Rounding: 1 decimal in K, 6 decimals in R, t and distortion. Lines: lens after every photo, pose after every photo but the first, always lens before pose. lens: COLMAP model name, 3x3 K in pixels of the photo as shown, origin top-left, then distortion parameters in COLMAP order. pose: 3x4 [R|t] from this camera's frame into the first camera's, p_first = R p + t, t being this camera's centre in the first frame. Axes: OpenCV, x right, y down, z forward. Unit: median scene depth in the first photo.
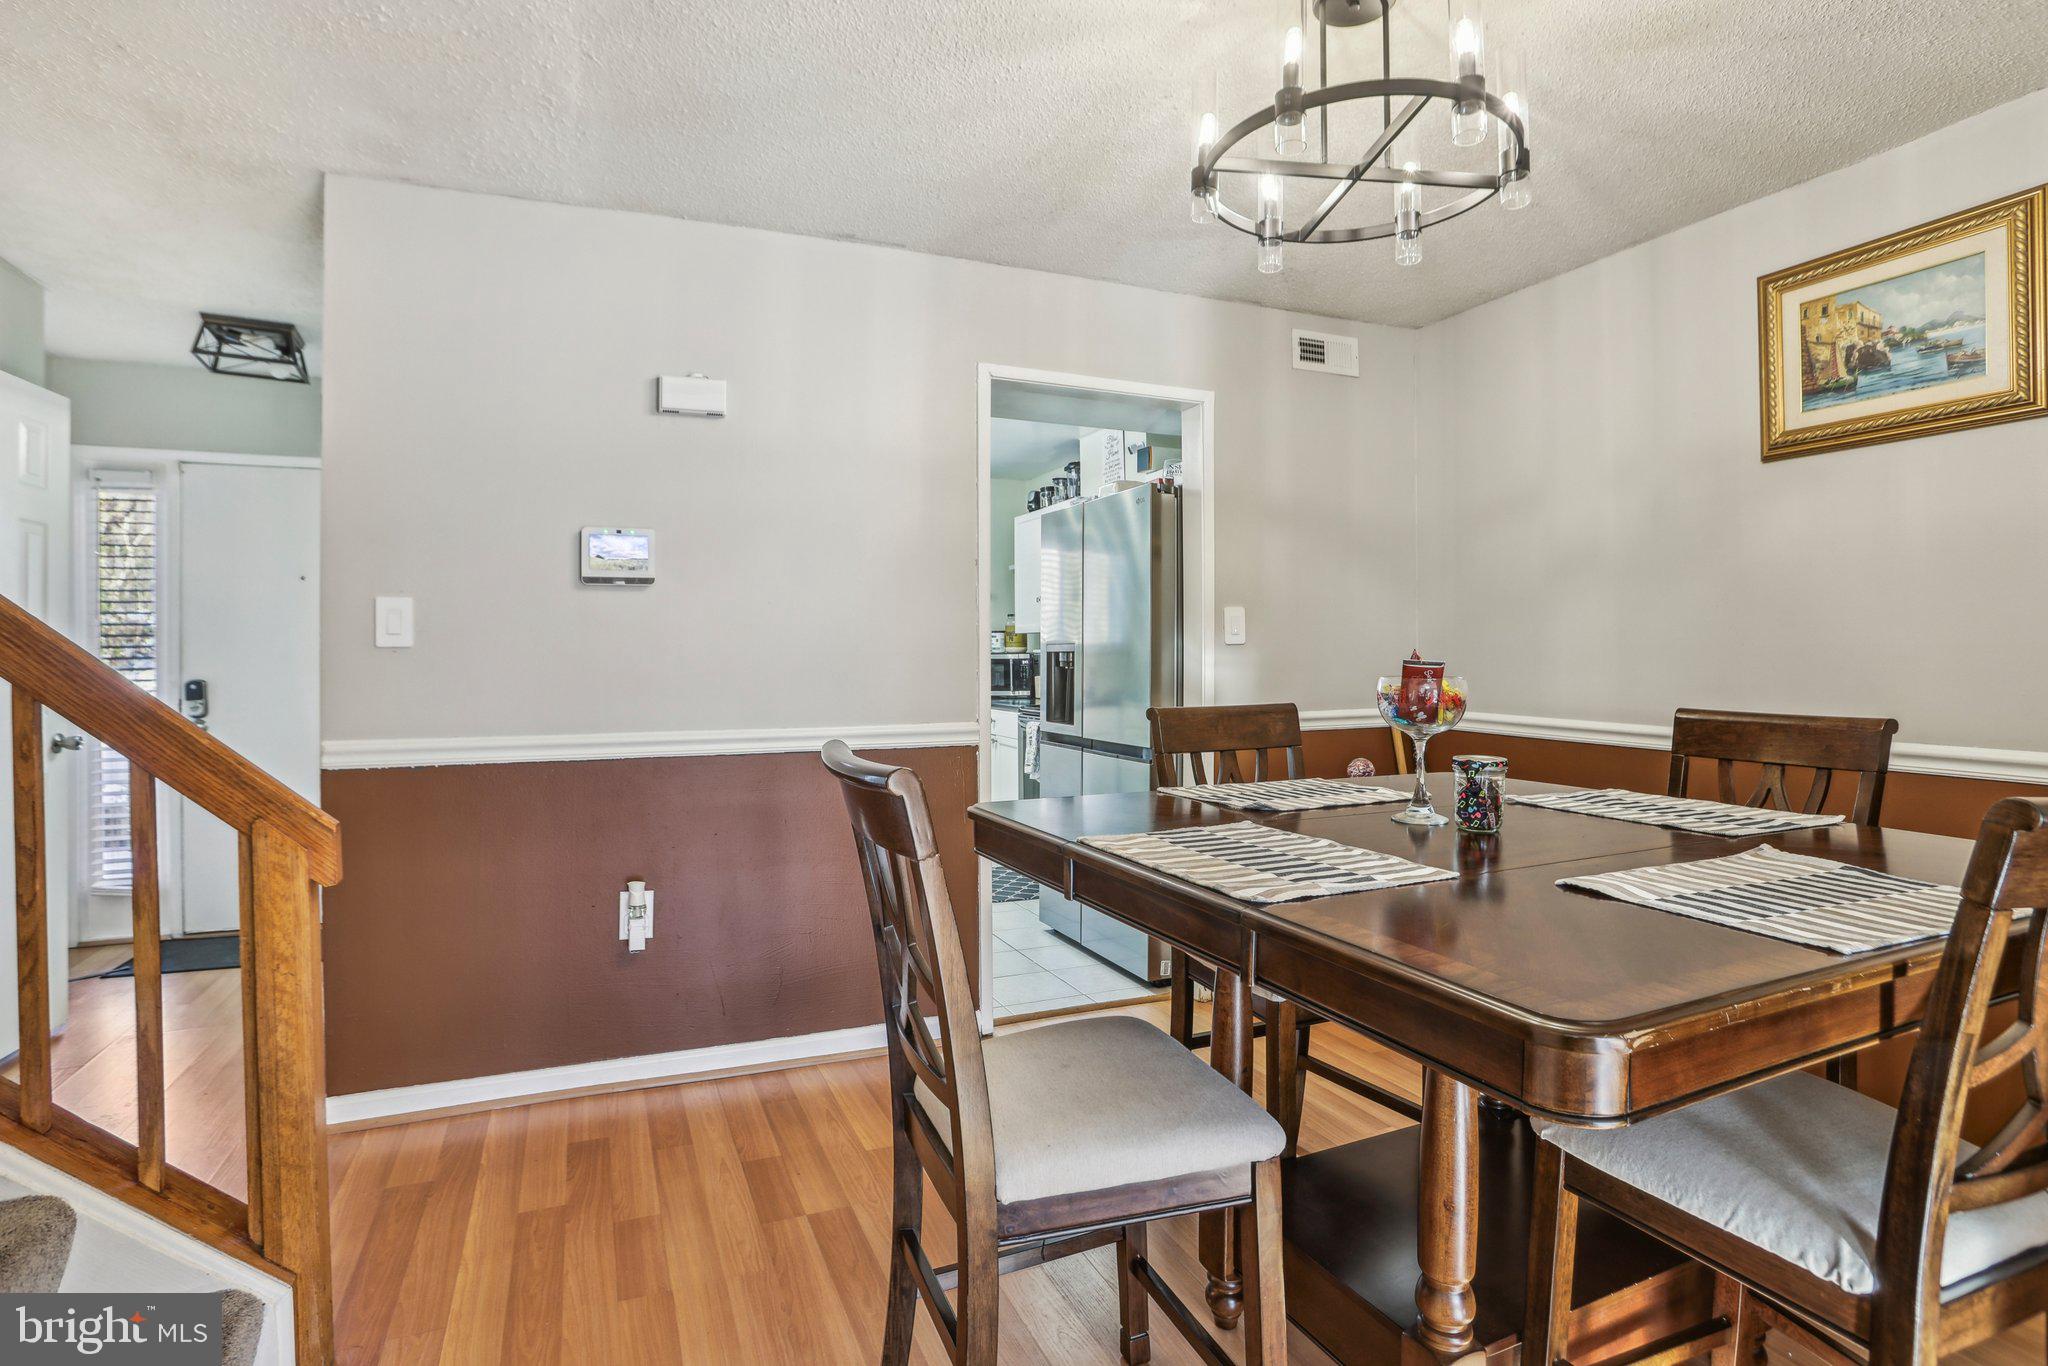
lens RADIAL K [[1021.4, 0, 1006.3], [0, 1021.4, 646.9], [0, 0, 1]] dist [-0.079829, 0.038397]
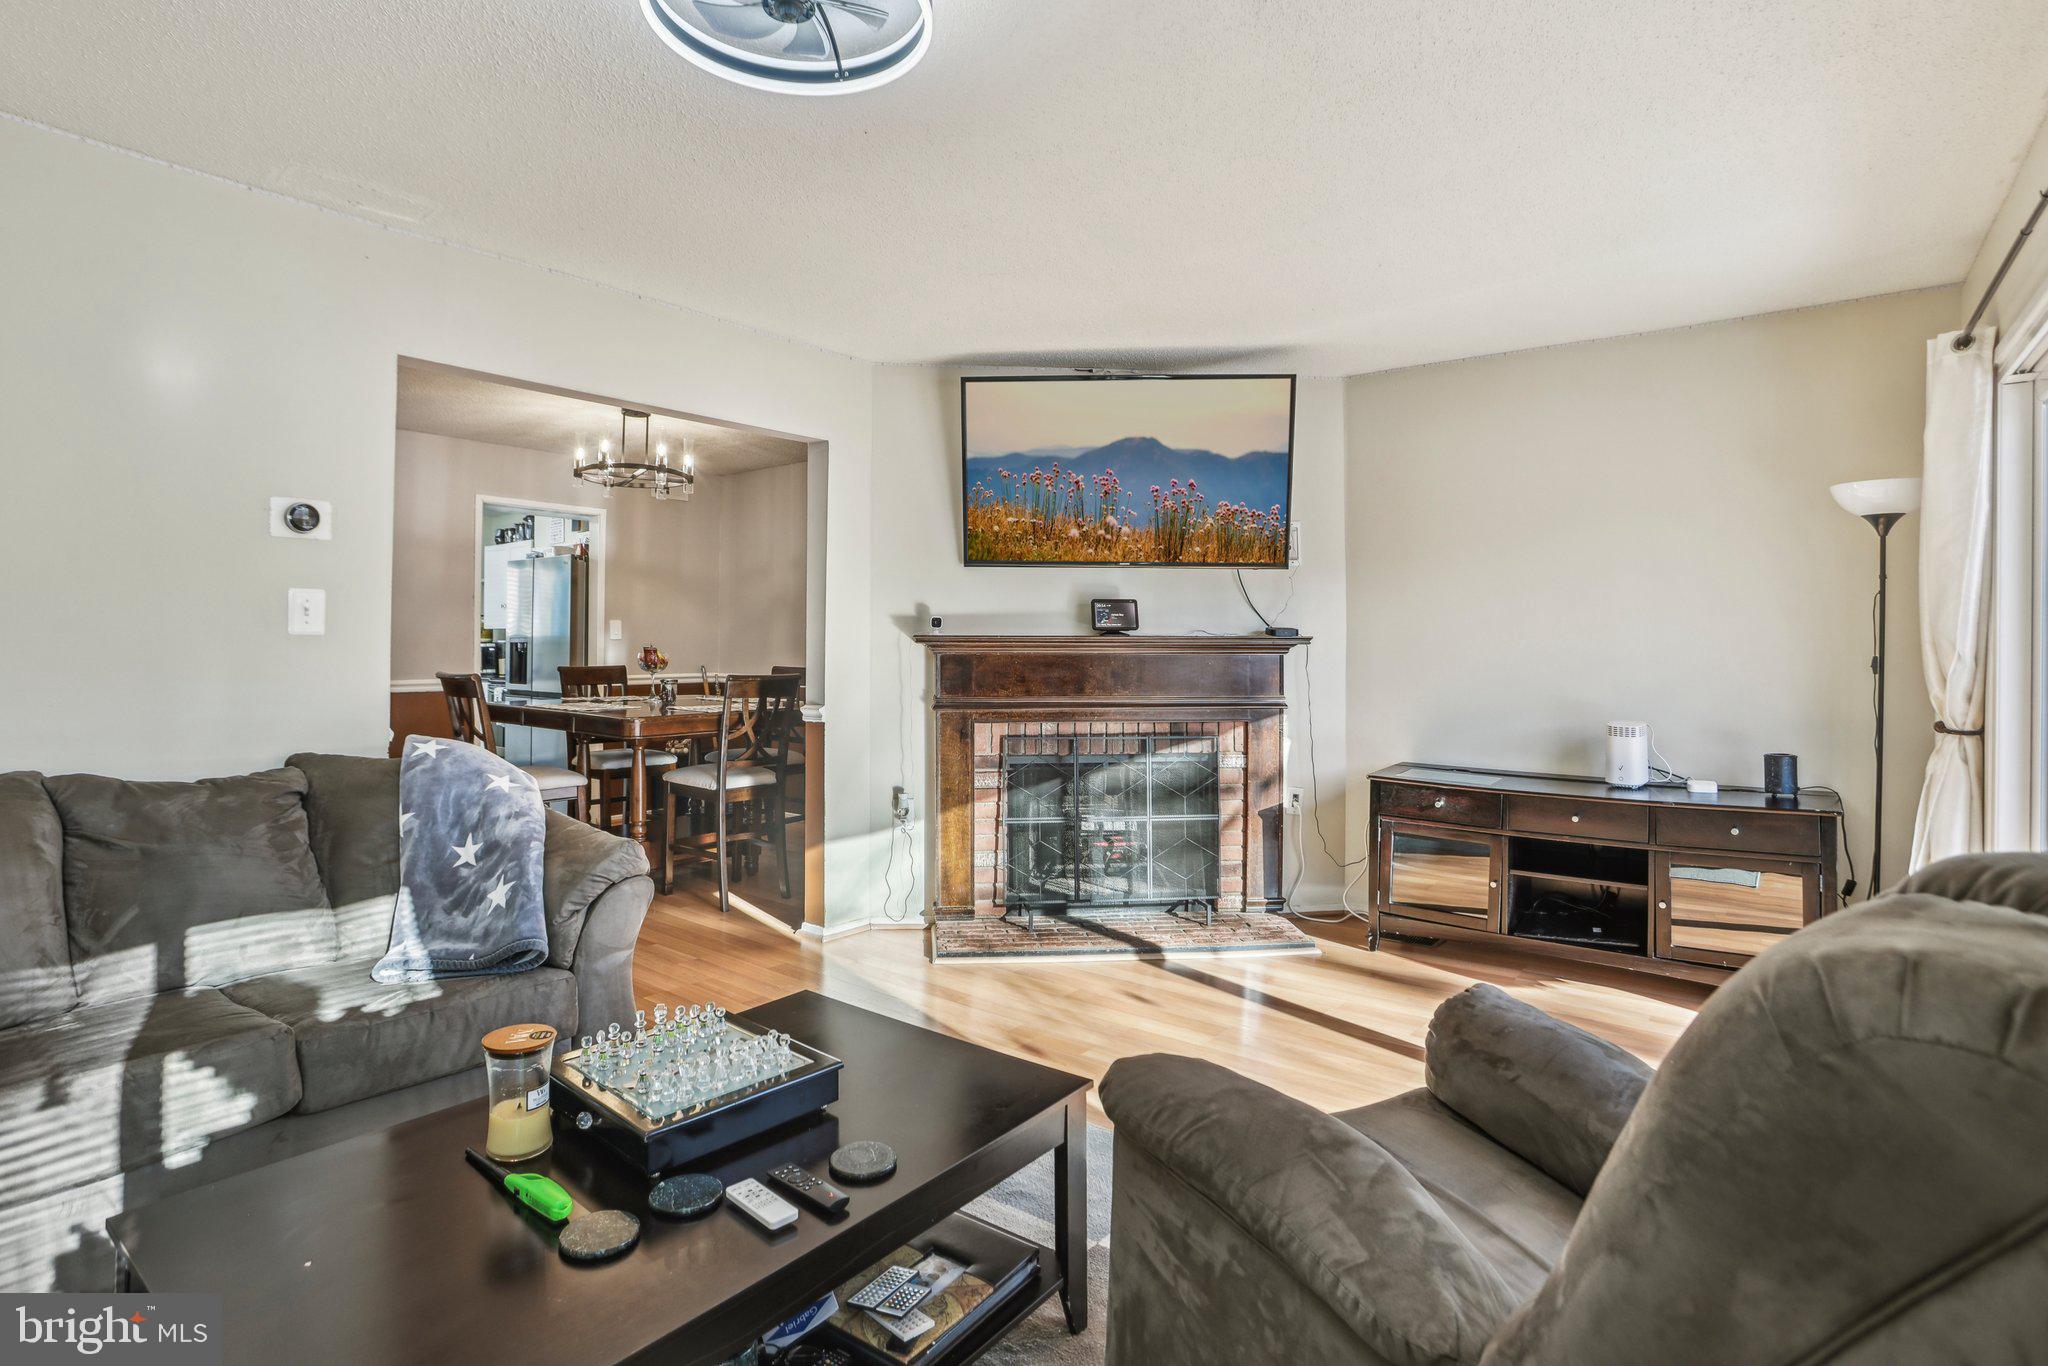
lens RADIAL K [[1021.4, 0, 1006.3], [0, 1021.4, 646.9], [0, 0, 1]] dist [-0.079829, 0.038397]
pose [[0.874626, 0.008228, 0.484728, -0.052032], [-0.012232, 0.999912, 0.005098, -0.007297], [-0.484643, -0.010388, 0.874650, -0.936776]]
